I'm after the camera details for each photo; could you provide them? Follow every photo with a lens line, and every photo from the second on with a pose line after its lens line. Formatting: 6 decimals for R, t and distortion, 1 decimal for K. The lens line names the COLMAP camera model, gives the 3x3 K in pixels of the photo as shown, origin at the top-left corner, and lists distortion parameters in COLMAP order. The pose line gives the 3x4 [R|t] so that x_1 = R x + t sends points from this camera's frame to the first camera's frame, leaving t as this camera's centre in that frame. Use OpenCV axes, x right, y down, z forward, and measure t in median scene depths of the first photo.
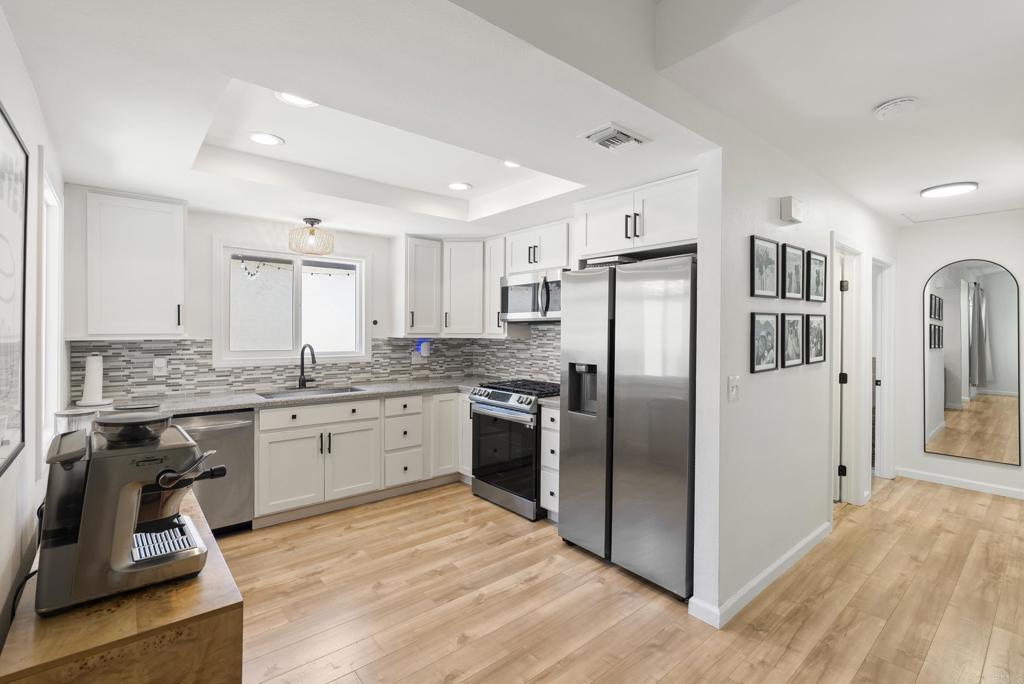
lens RADIAL K [[464.9, 0, 512.8], [0, 464.9, 333.4], [0, 0, 1]] dist [-0.000020, -0.000086]
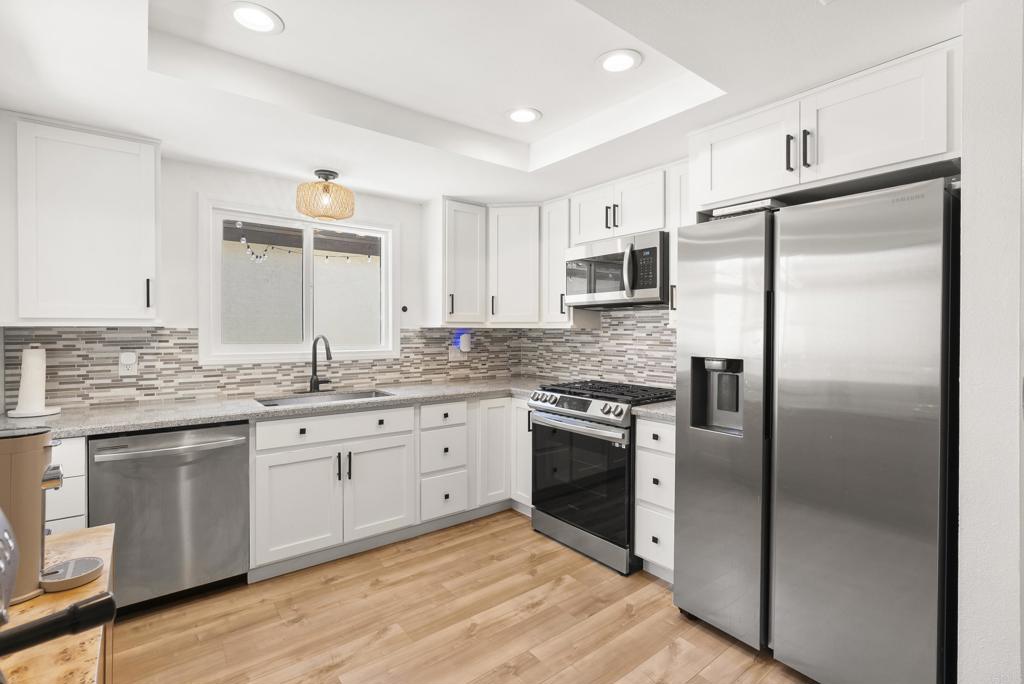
lens RADIAL K [[472.3, 0, 510.3], [0, 472.3, 331.7], [0, 0, 1]] dist [-0.001262, 0.000137]
pose [[0.999180, -0.003668, -0.040334, -0.103122], [0.003596, 0.999992, -0.001855, 0.022059], [0.040340, 0.001709, 0.999185, 0.247028]]
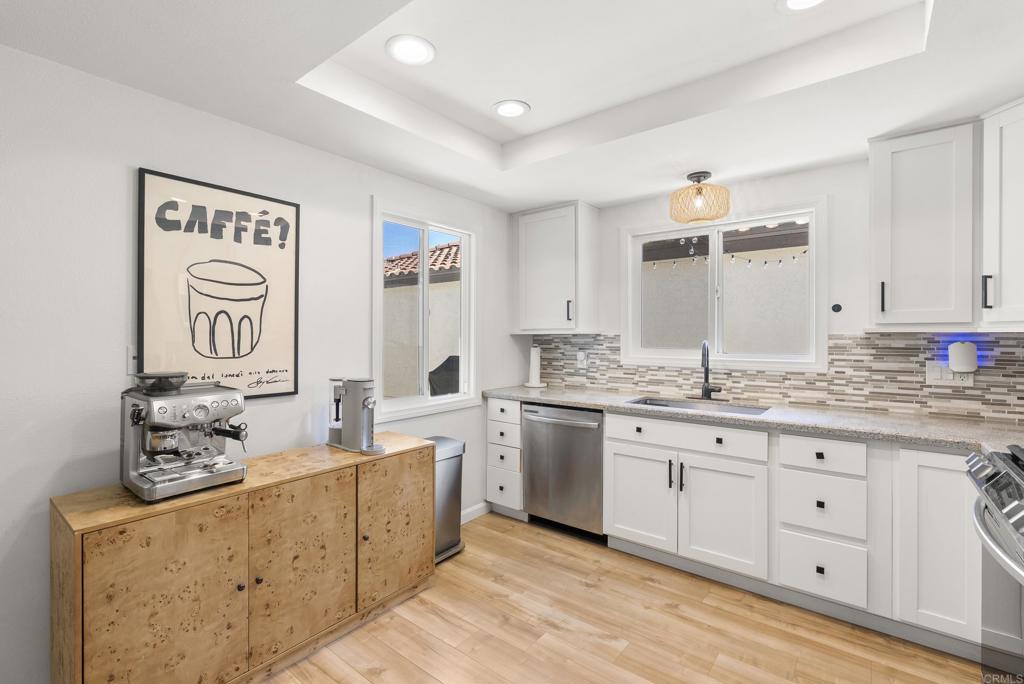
lens RADIAL K [[465.0, 0, 508.3], [0, 465.0, 338.3], [0, 0, 1]] dist [-0.000189, 0.000350]
pose [[0.197829, -0.001481, -0.980235, 0.257158], [-0.004961, 0.999985, -0.002512, 0.023873], [0.980224, 0.005360, 0.197818, 0.587448]]
